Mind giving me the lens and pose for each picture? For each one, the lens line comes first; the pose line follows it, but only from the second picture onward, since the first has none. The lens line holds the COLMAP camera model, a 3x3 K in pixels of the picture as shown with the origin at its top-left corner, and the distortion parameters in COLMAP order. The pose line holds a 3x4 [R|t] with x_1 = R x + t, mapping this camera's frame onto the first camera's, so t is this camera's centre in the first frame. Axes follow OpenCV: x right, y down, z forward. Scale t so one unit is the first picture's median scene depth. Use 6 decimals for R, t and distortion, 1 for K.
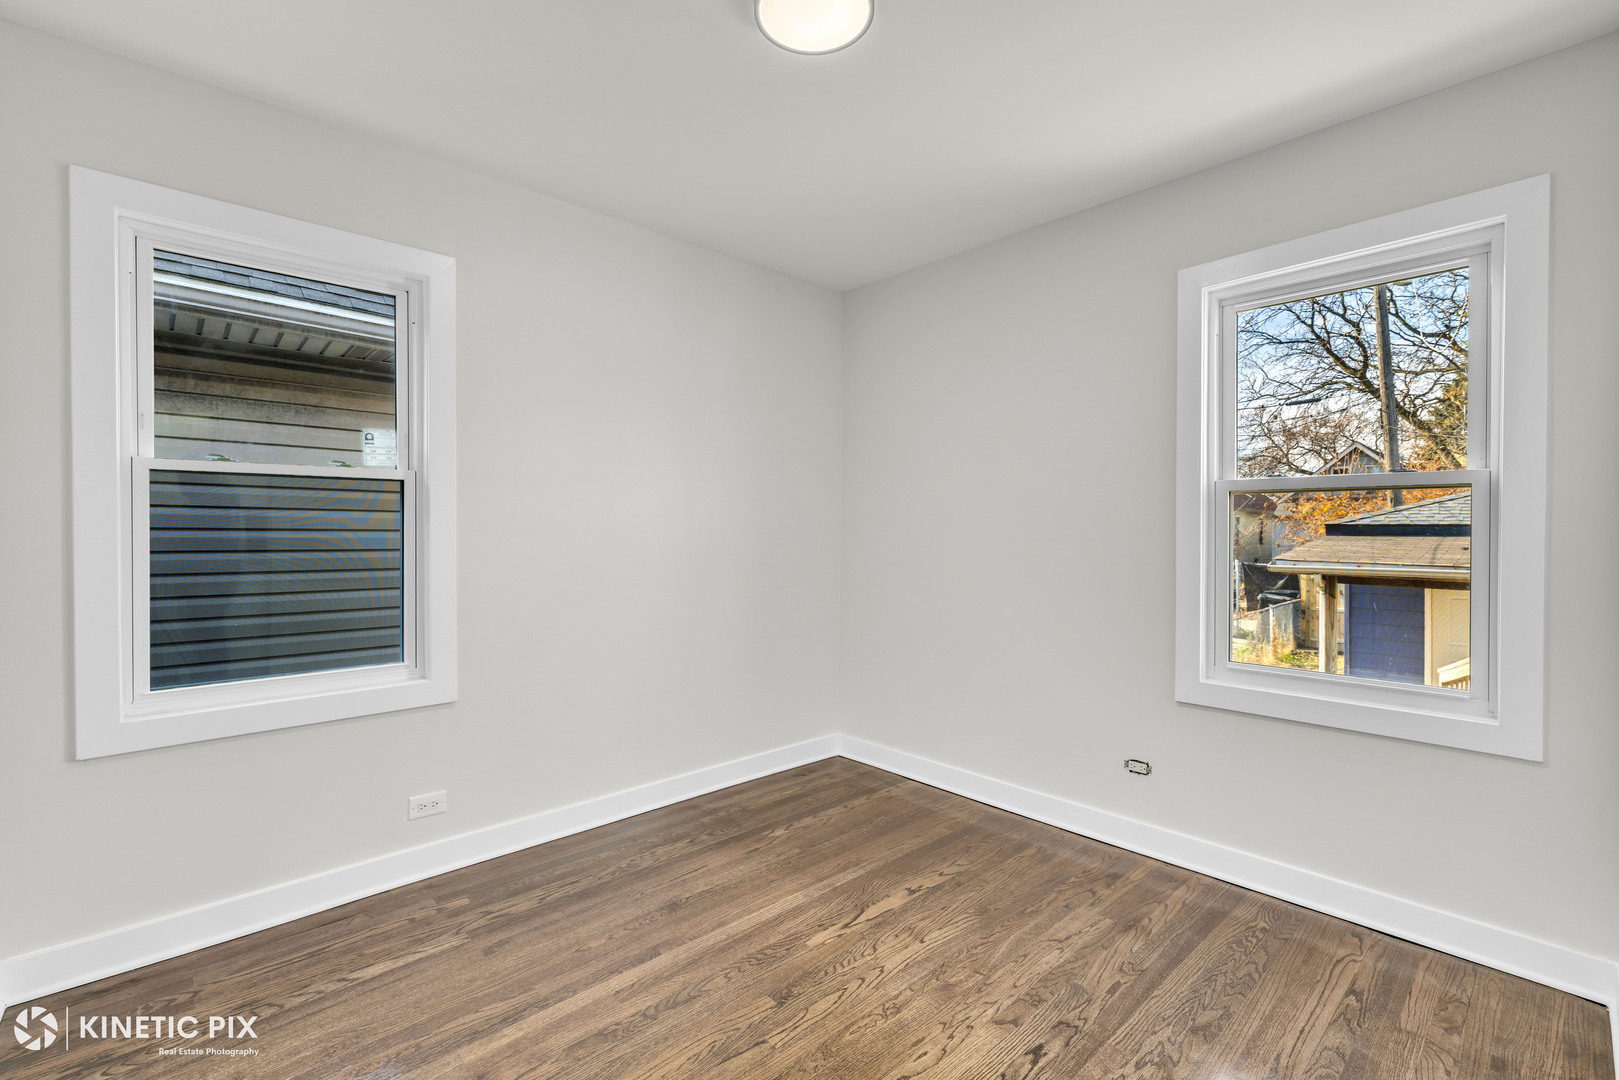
lens RADIAL K [[697.9, 0, 809.2], [0, 697.9, 529.5], [0, 0, 1]] dist [-0.000463, 0.003153]
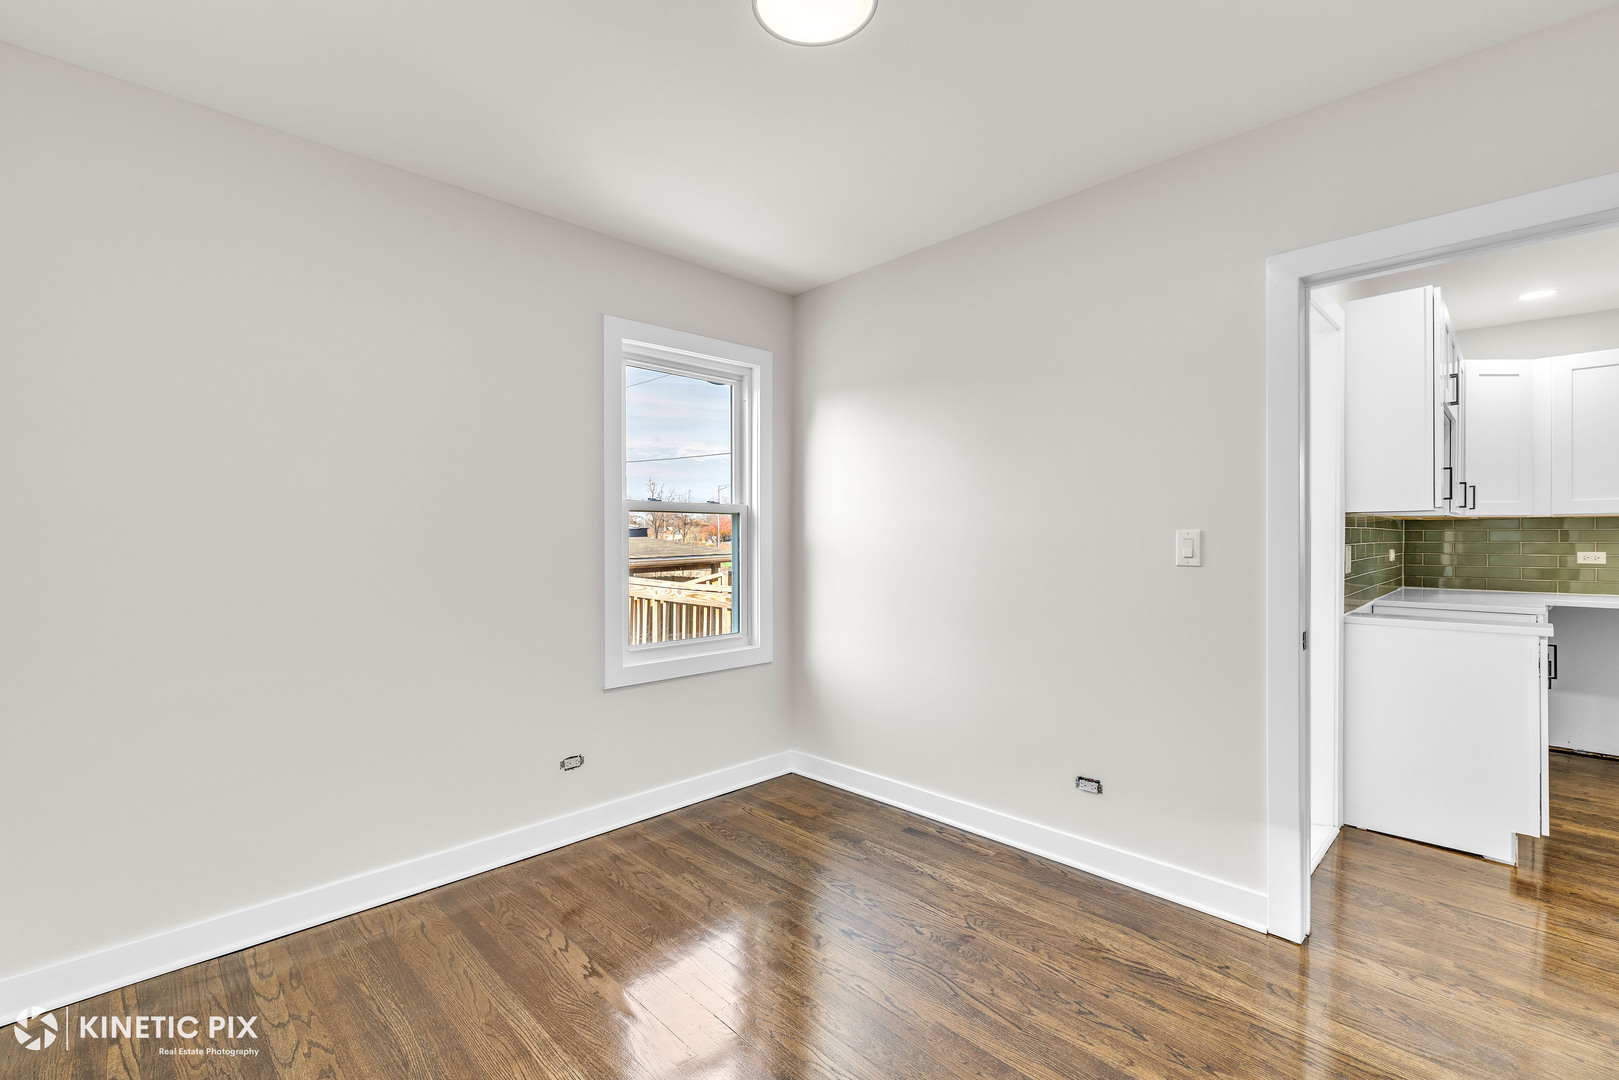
lens RADIAL K [[697.9, 0, 804.2], [0, 697.9, 534.6], [0, 0, 1]] dist [-0.000463, 0.003153]
pose [[0.006332, -0.002536, 0.999977, -0.691255], [0.003891, 0.999989, 0.002511, -0.012074], [-0.999972, 0.003875, 0.006342, 0.738113]]
